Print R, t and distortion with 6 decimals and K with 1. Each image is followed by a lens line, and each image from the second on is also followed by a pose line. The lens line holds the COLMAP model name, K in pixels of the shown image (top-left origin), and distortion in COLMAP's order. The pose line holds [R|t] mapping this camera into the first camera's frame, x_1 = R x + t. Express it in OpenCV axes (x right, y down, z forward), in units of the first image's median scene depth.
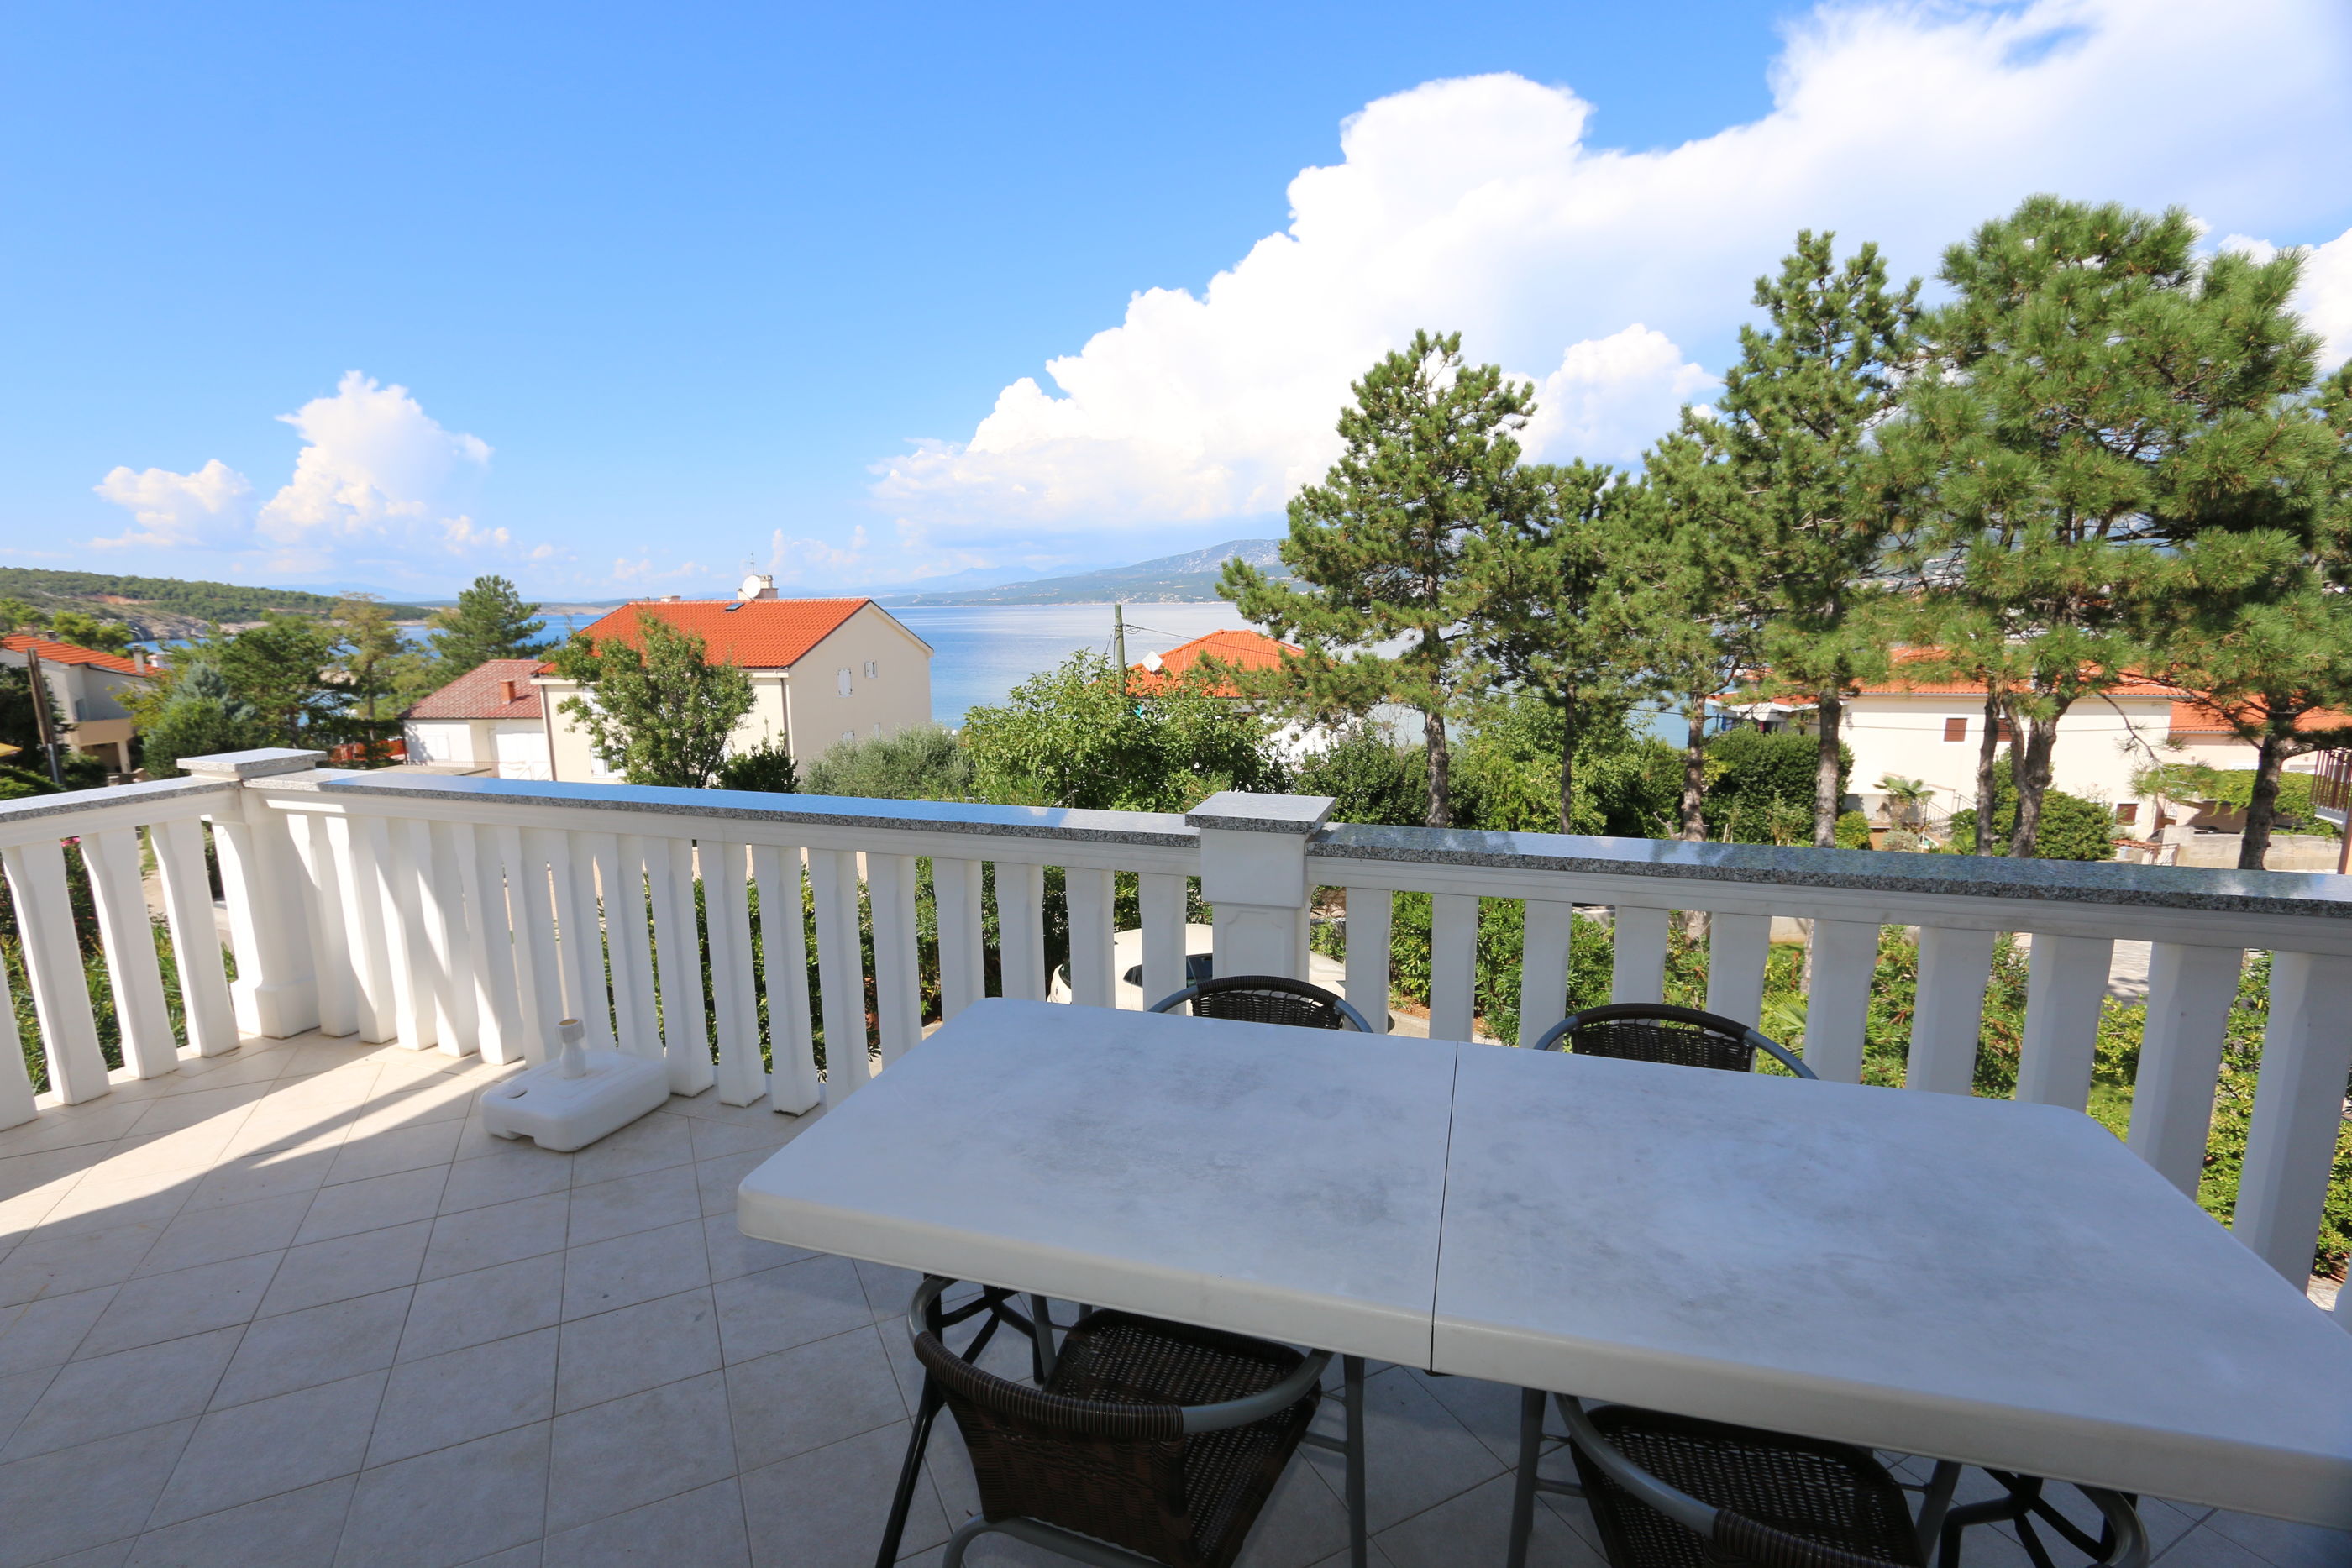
lens RADIAL K [[1073.6, 0, 1156.0], [0, 1073.6, 792.9], [0, 0, 1]] dist [-0.019178, 0.003195]
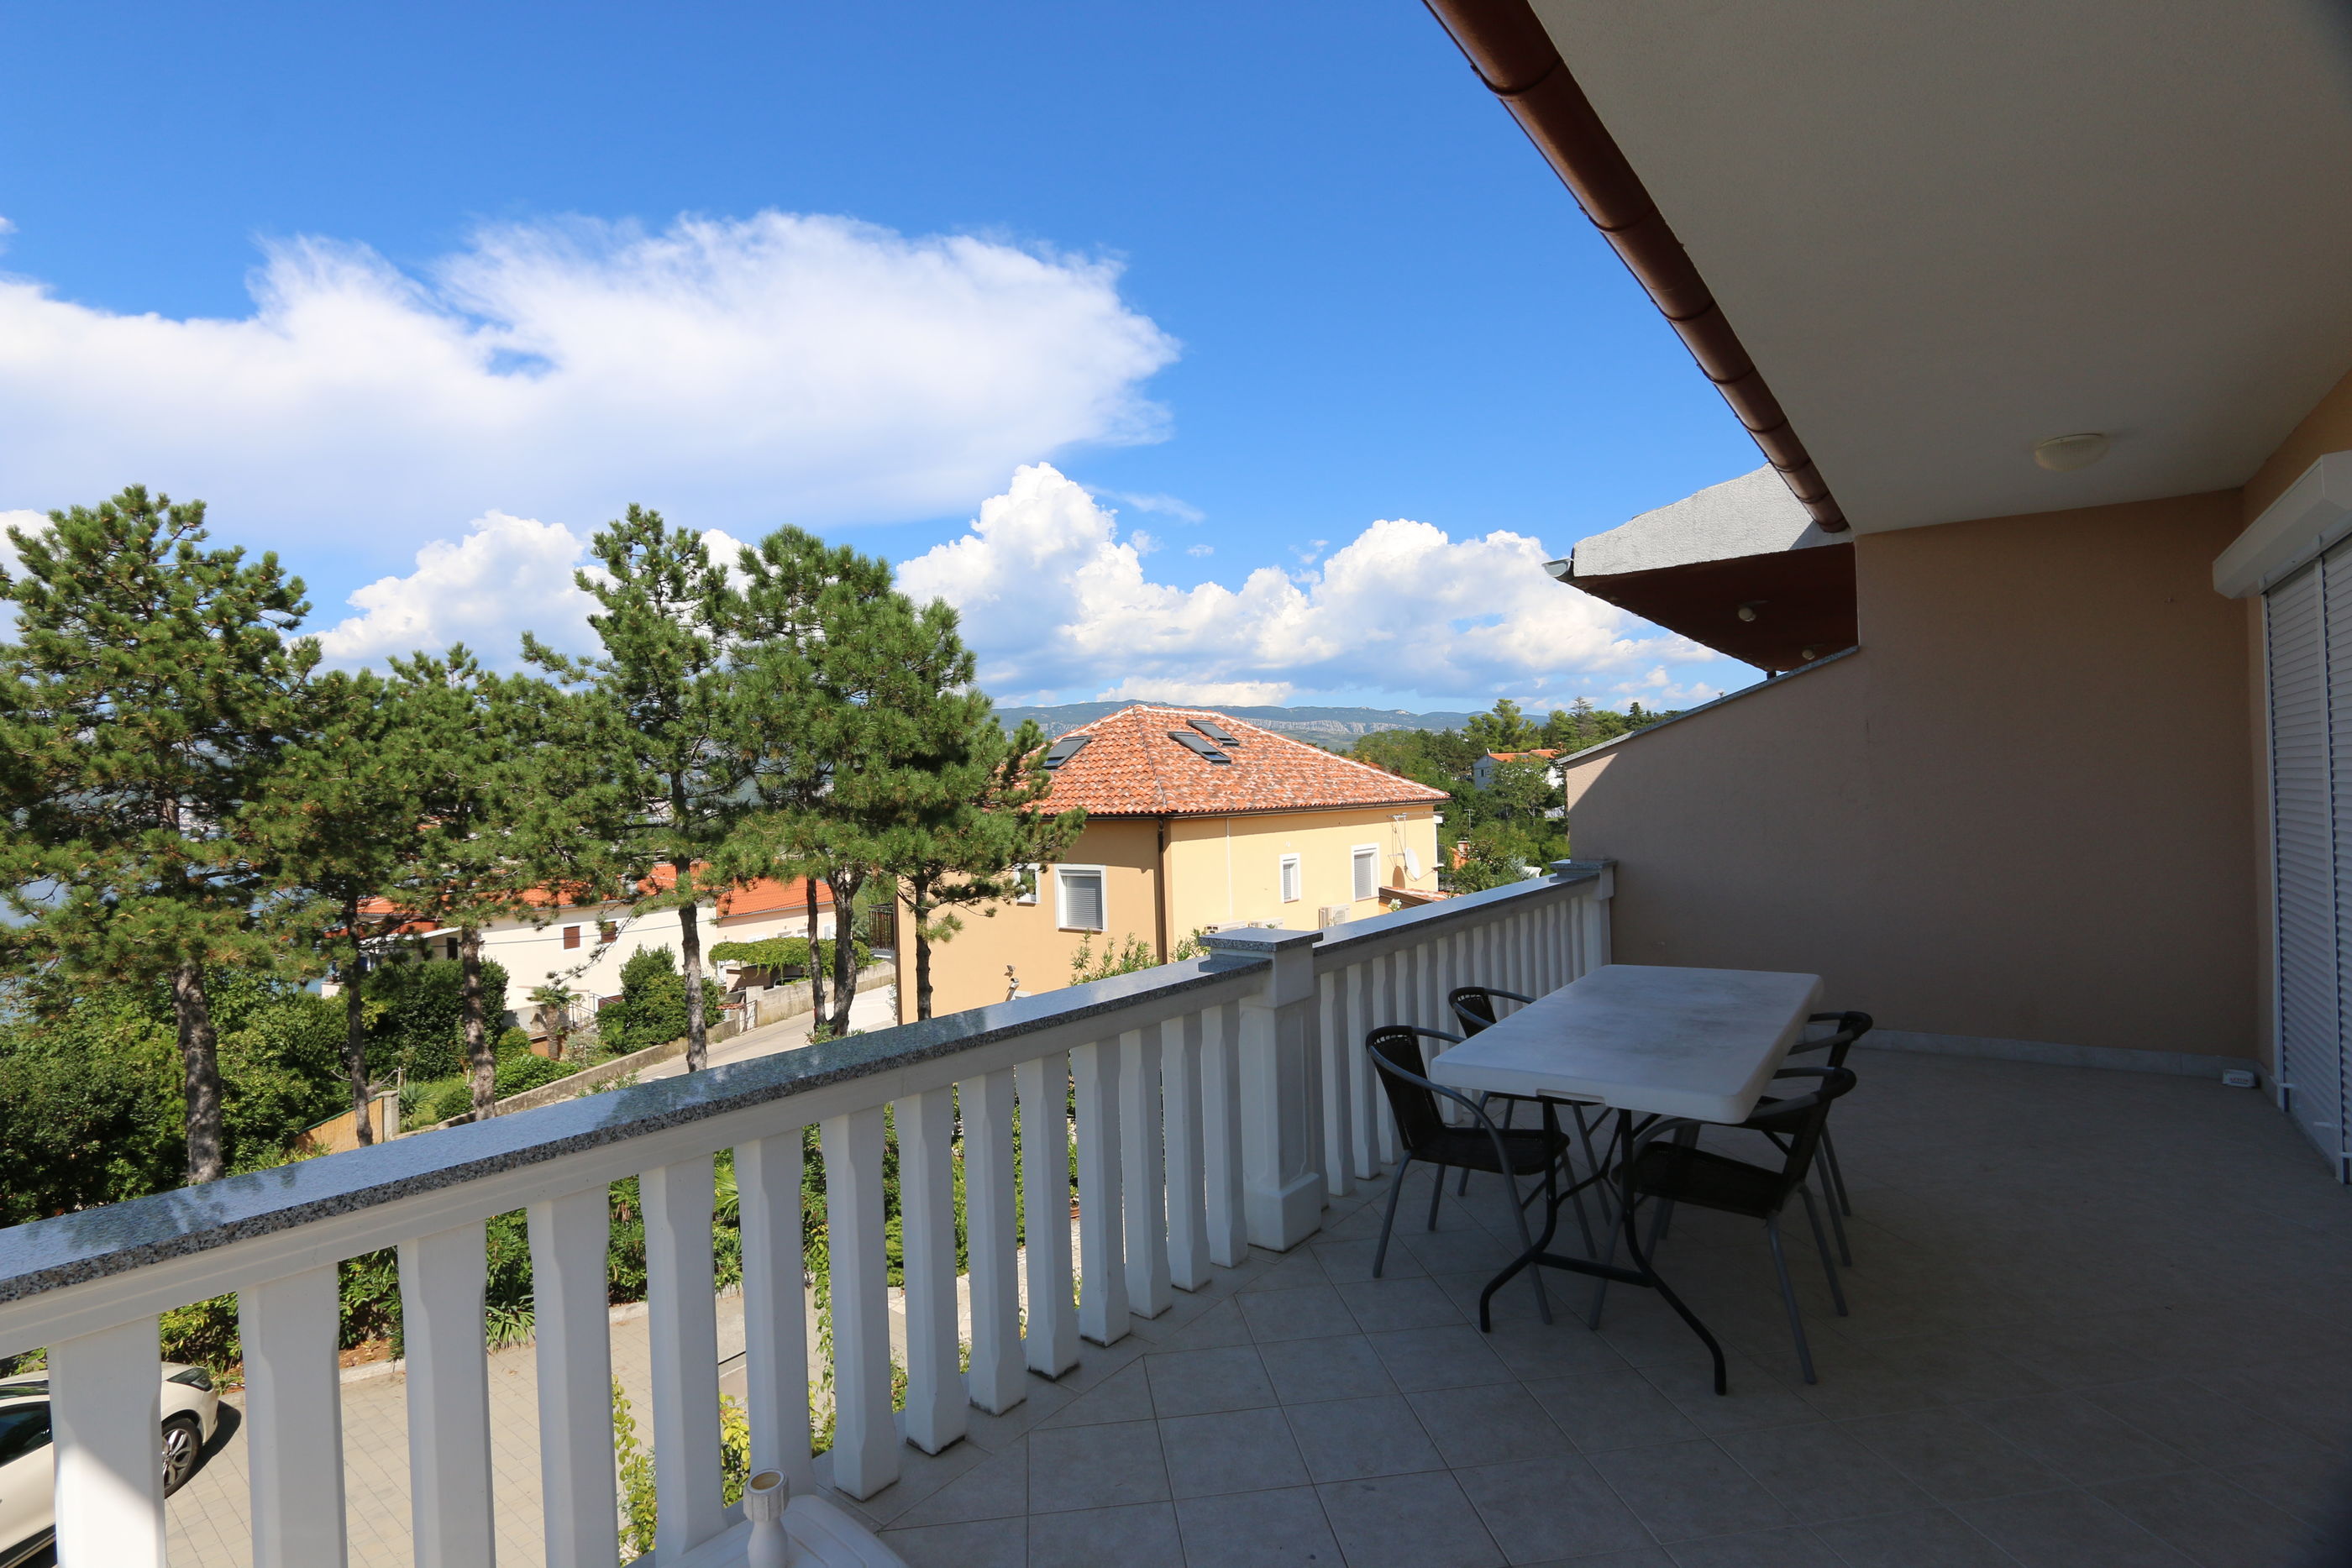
lens RADIAL K [[1080.3, 0, 1110.4], [0, 1080.3, 807.0], [0, 0, 1]] dist [0.023341, 0.000174]
pose [[0.374232, -0.006341, 0.927313, -0.240823], [0.190616, 0.979149, -0.070230, -0.016403], [-0.907533, 0.203043, 0.367638, 0.122453]]
